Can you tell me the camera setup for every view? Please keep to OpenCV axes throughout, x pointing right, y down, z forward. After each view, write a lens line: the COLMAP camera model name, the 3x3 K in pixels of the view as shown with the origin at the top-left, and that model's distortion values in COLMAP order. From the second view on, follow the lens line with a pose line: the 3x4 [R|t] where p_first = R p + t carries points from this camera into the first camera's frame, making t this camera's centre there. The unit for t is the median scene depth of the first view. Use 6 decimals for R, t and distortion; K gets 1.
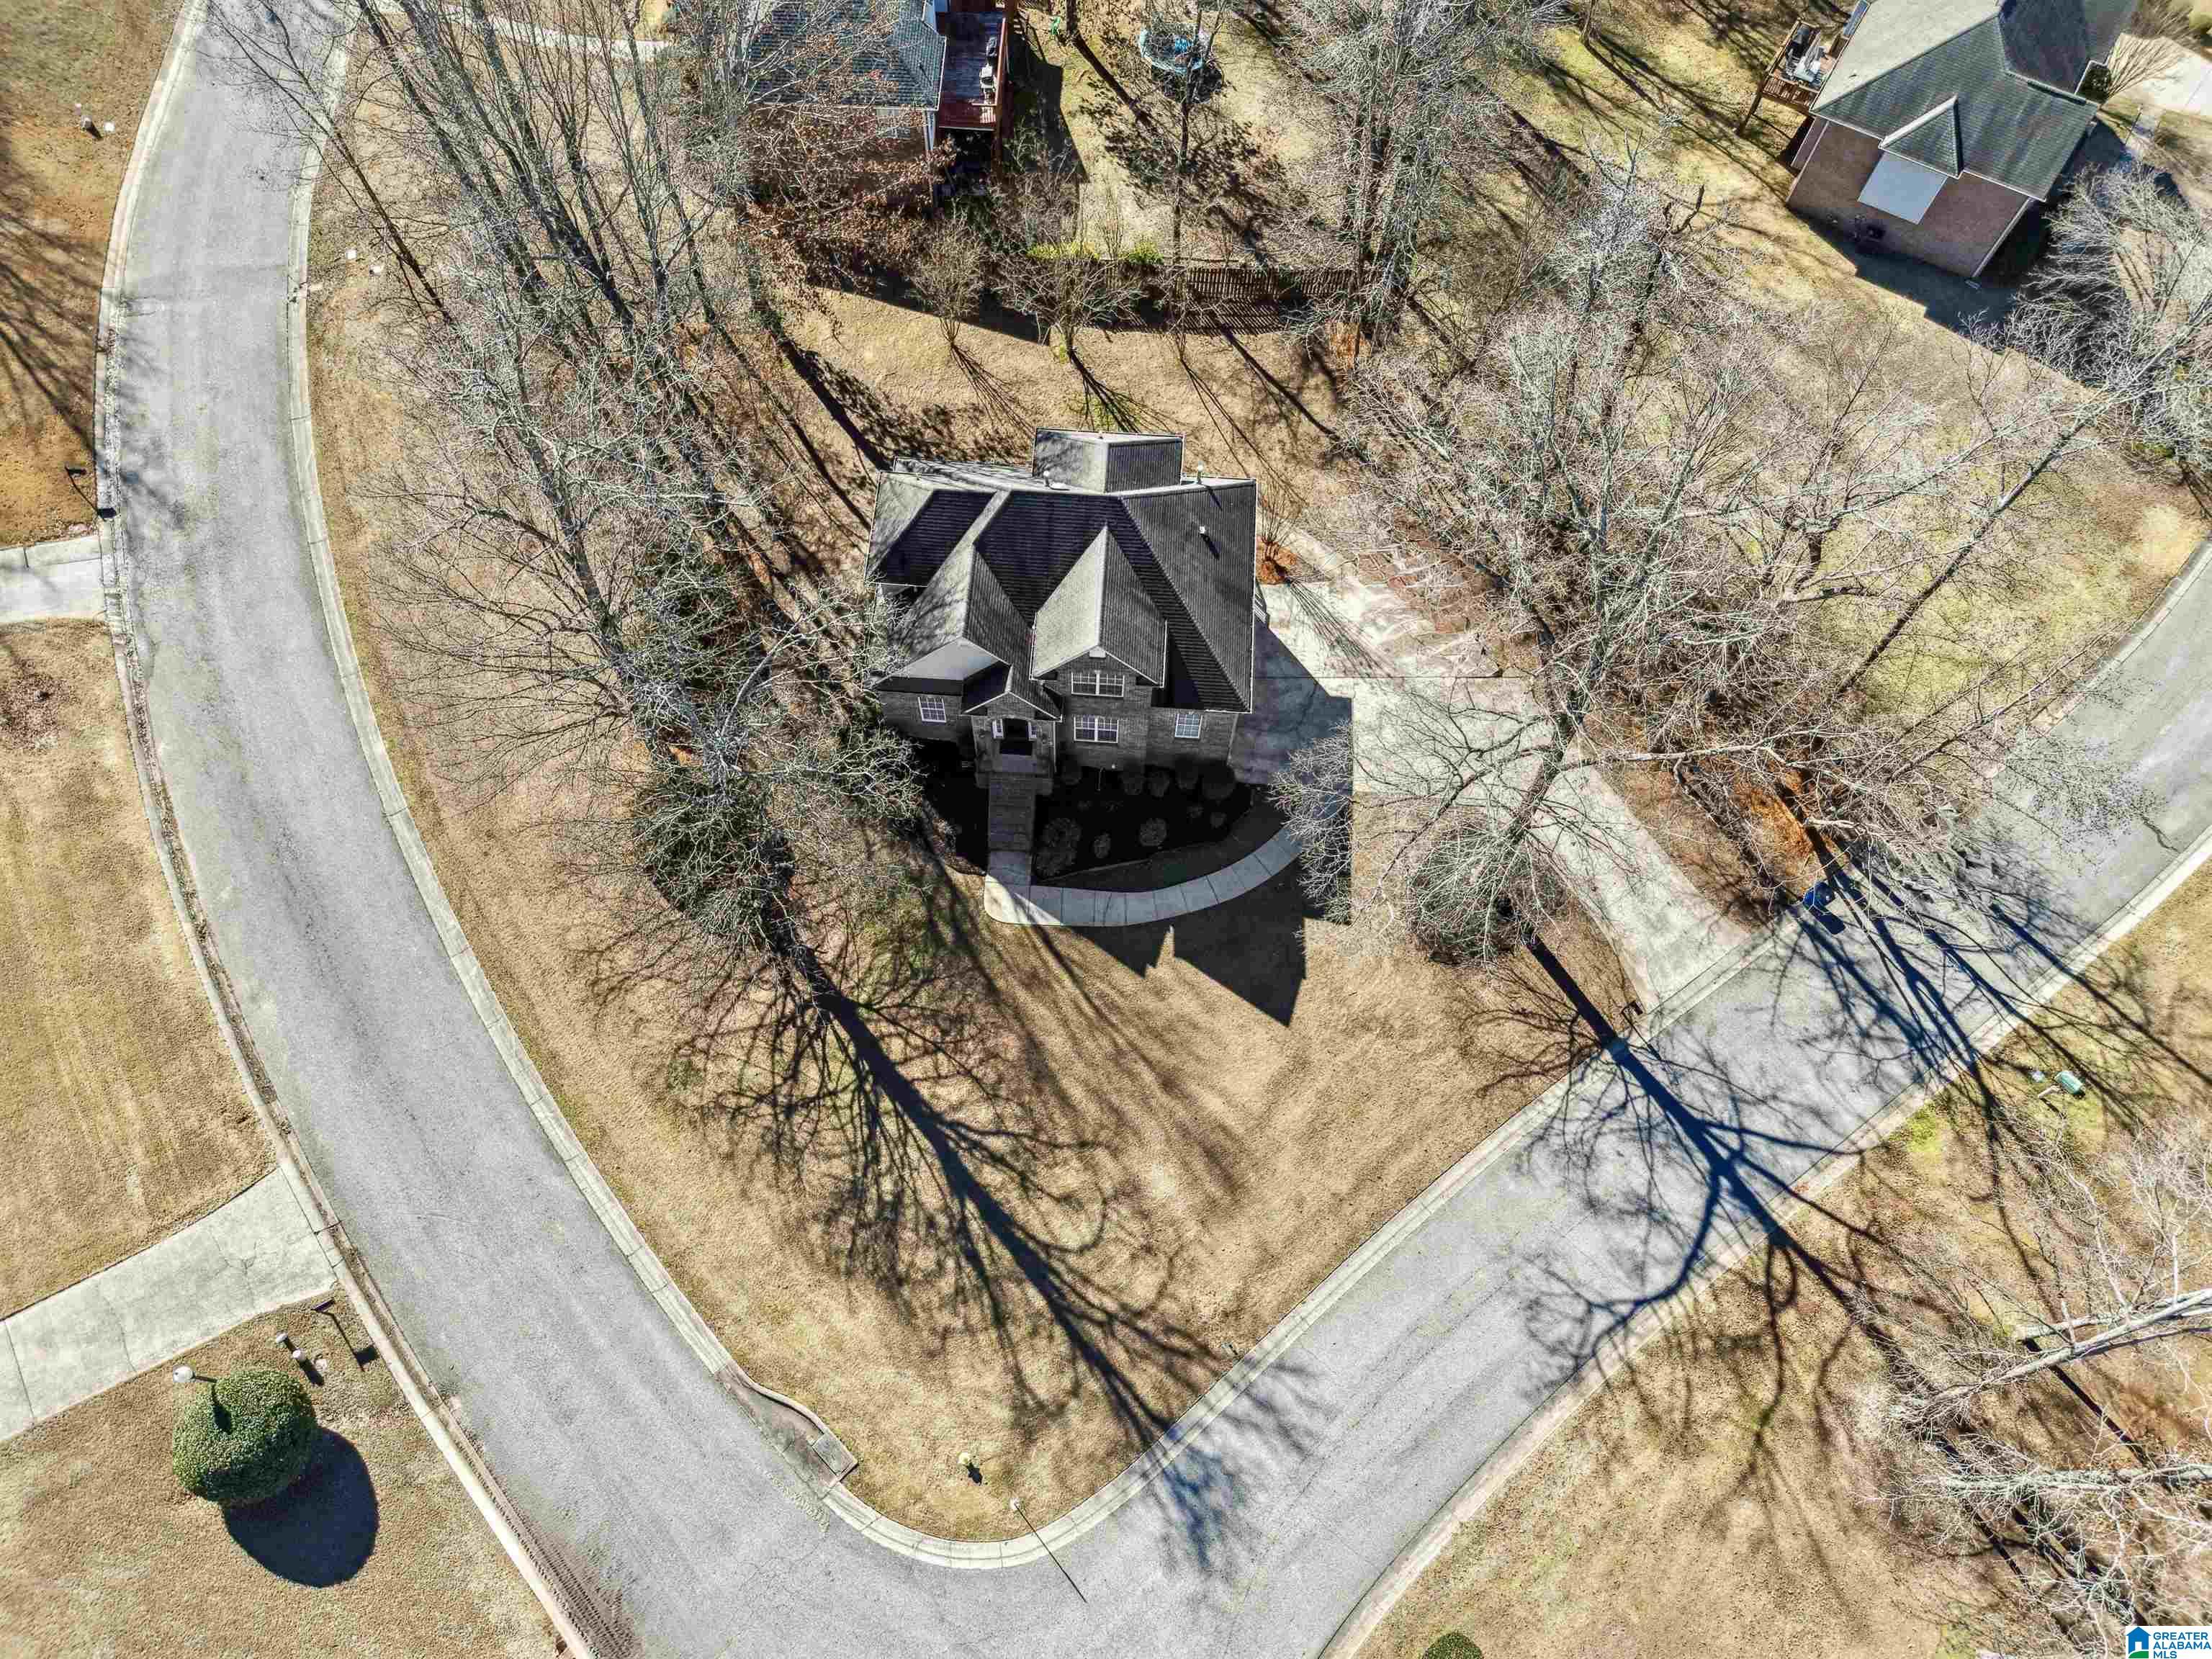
lens RADIAL K [[1507.6, 0, 1108.4], [0, 1507.6, 826.0], [0, 0, 1]] dist [0.024449, -0.020936]
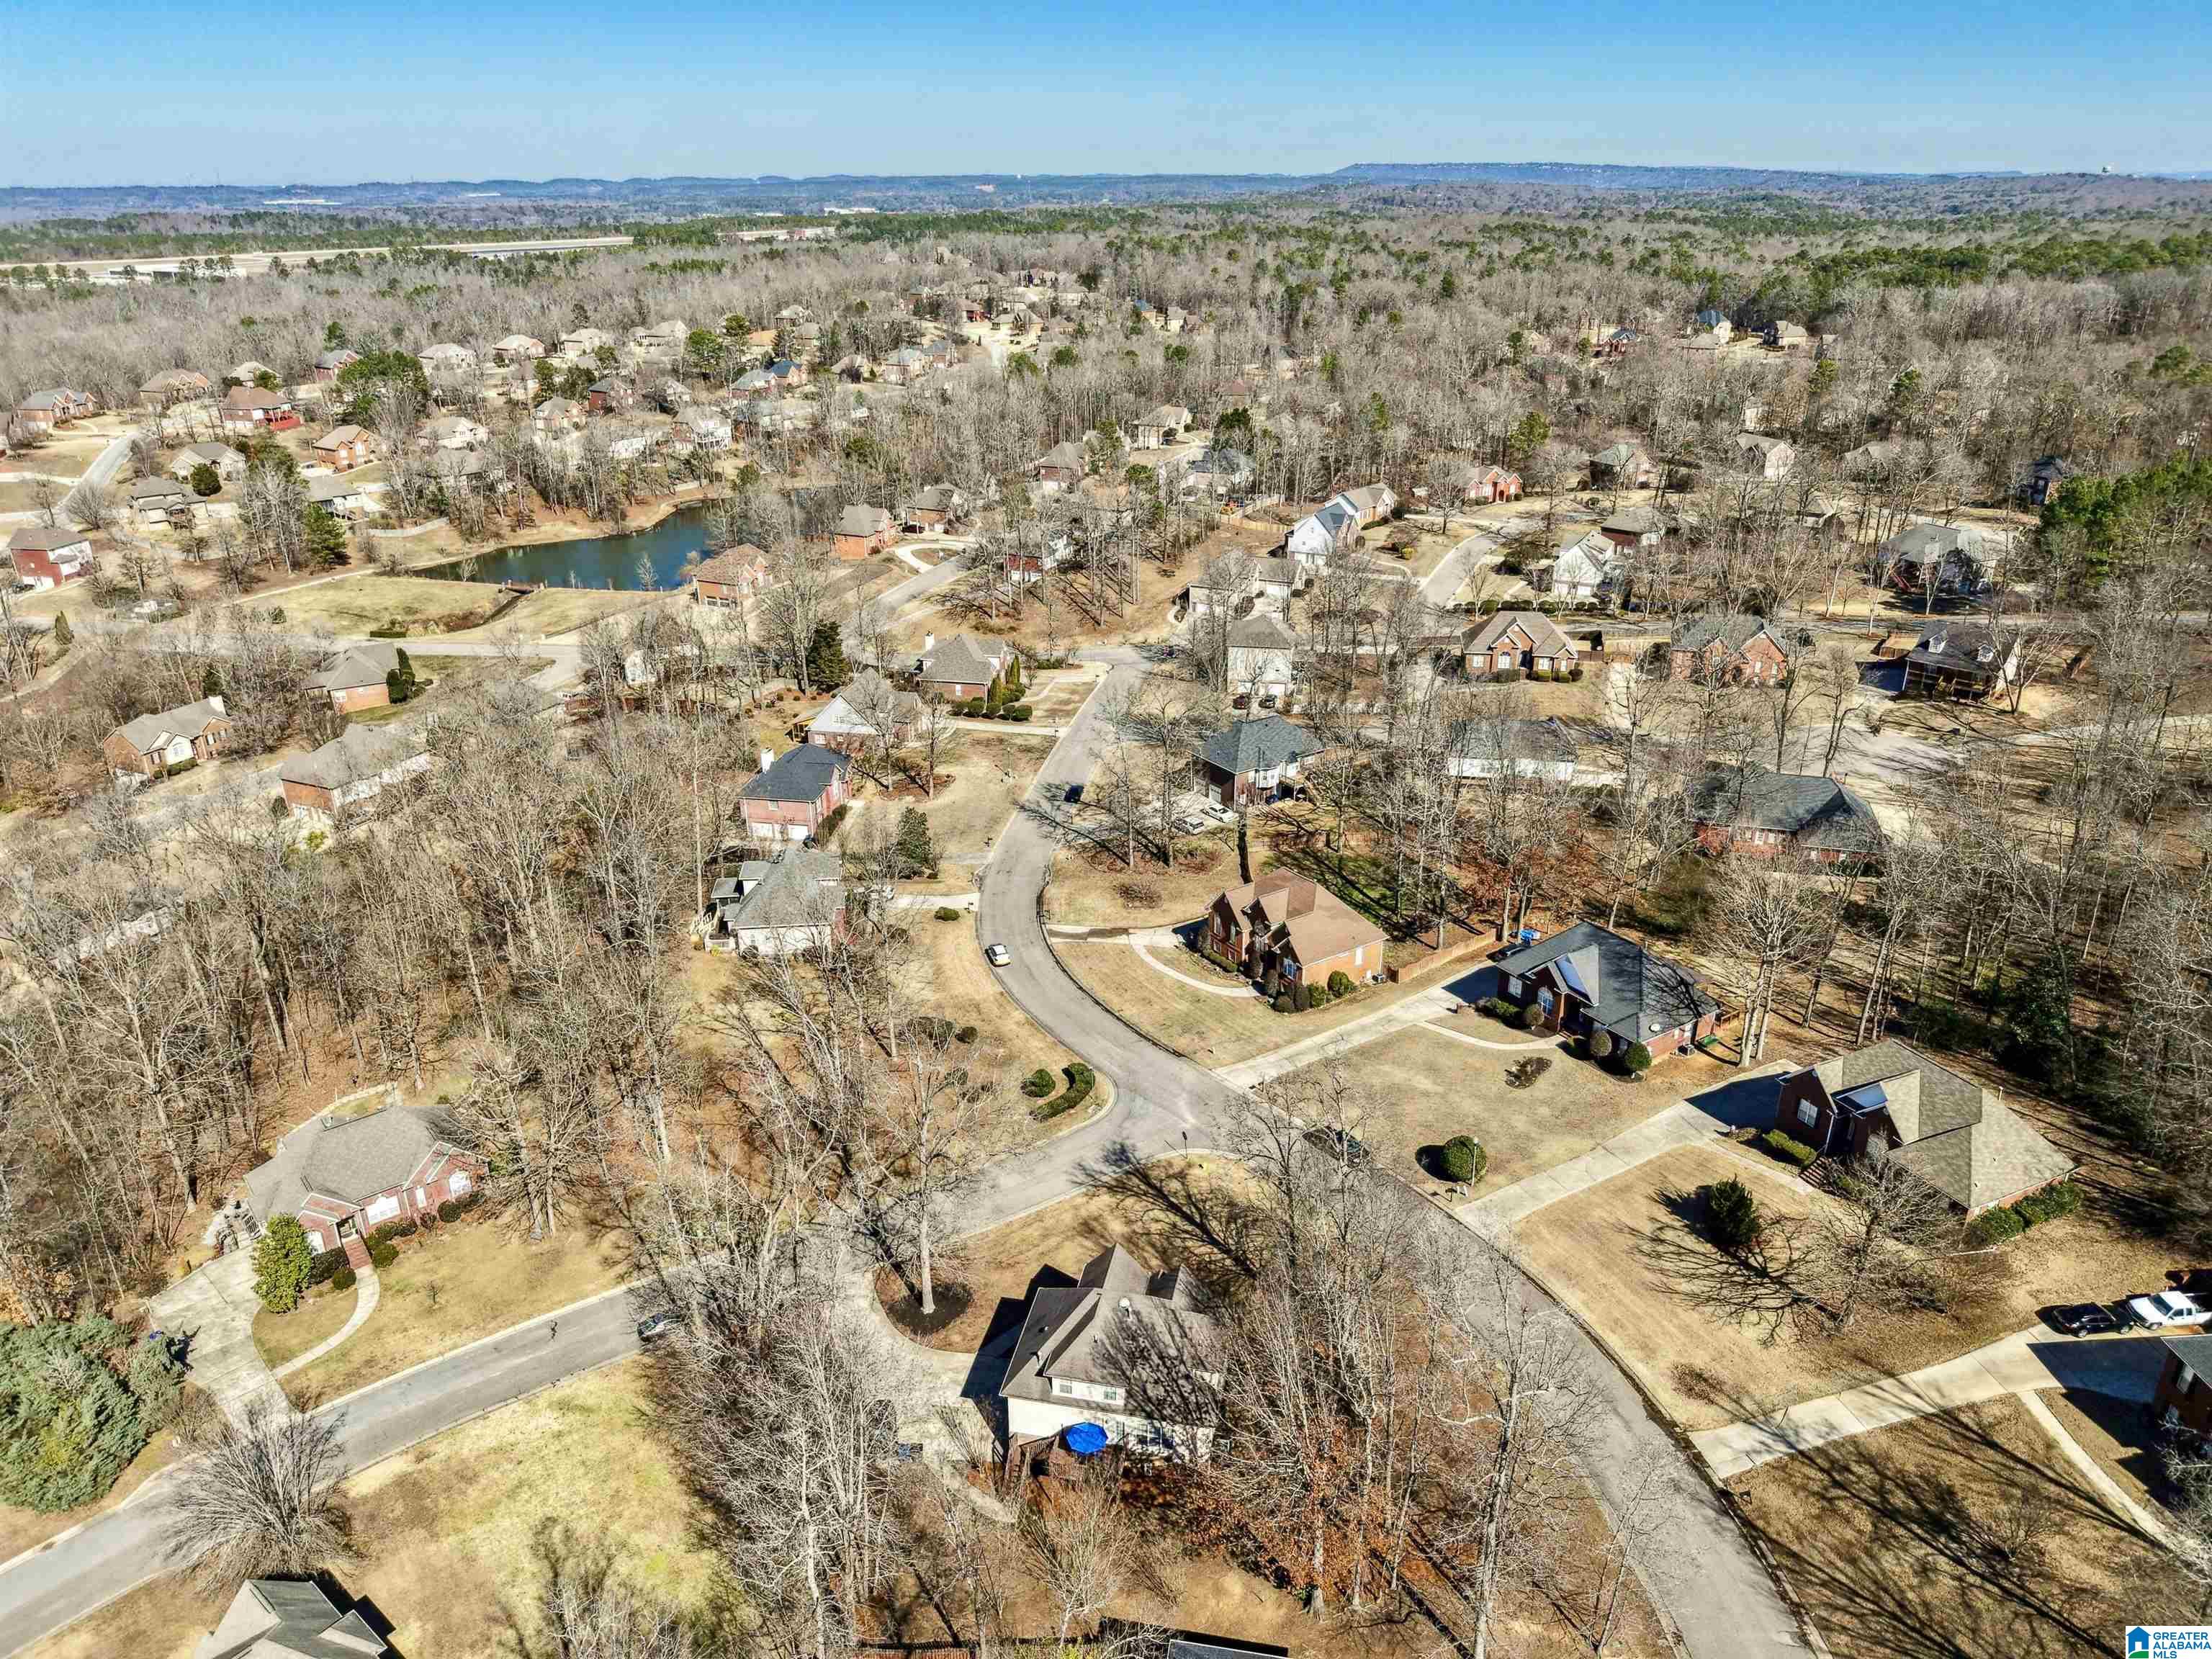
lens RADIAL K [[1507.6, 0, 1100.6], [0, 1507.6, 825.8], [0, 0, 1]] dist [0.024449, -0.020936]
pose [[-0.988064, -0.068830, 0.137815, -0.217153], [0.134302, 0.053319, 0.989505, -2.080115], [-0.075456, 0.996203, -0.043439, 0.482416]]
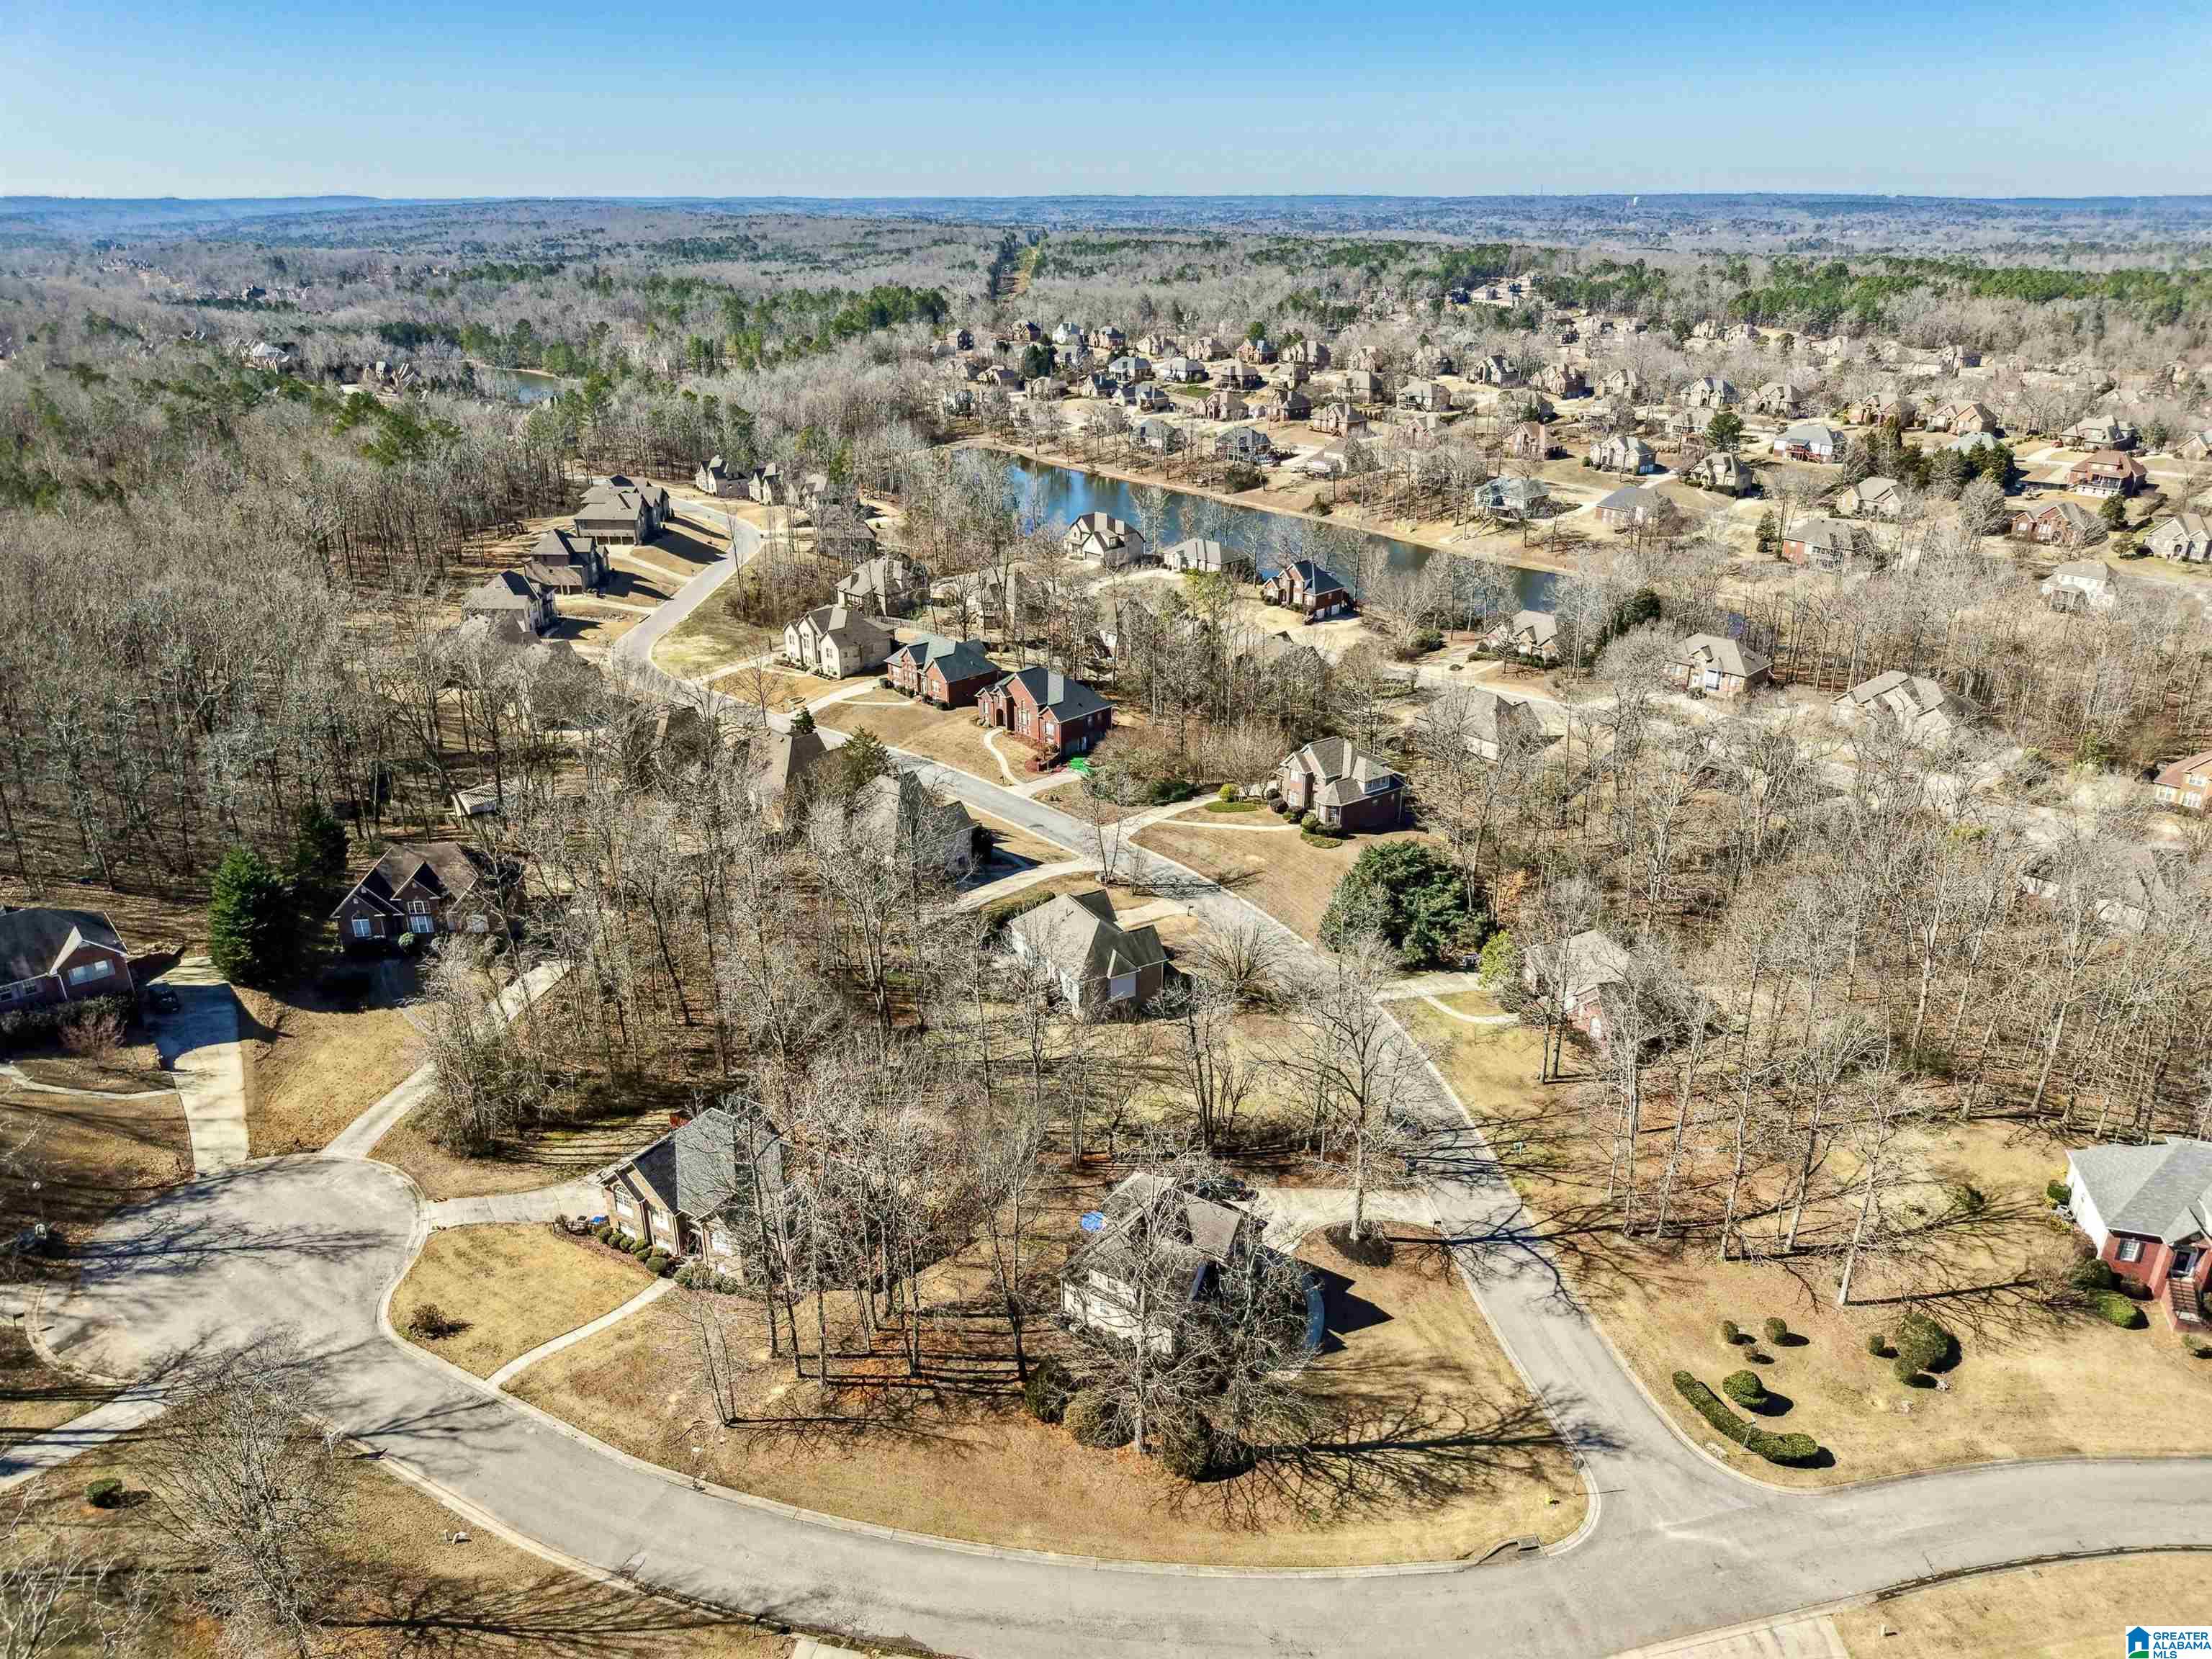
lens RADIAL K [[1507.6, 0, 1111.4], [0, 1507.6, 833.8], [0, 0, 1]] dist [0.024449, -0.020936]
pose [[0.495815, -0.354235, 0.792897, -1.528575], [0.782655, 0.577917, -0.231220, -0.077192], [-0.376322, 0.735207, 0.563784, -0.527926]]
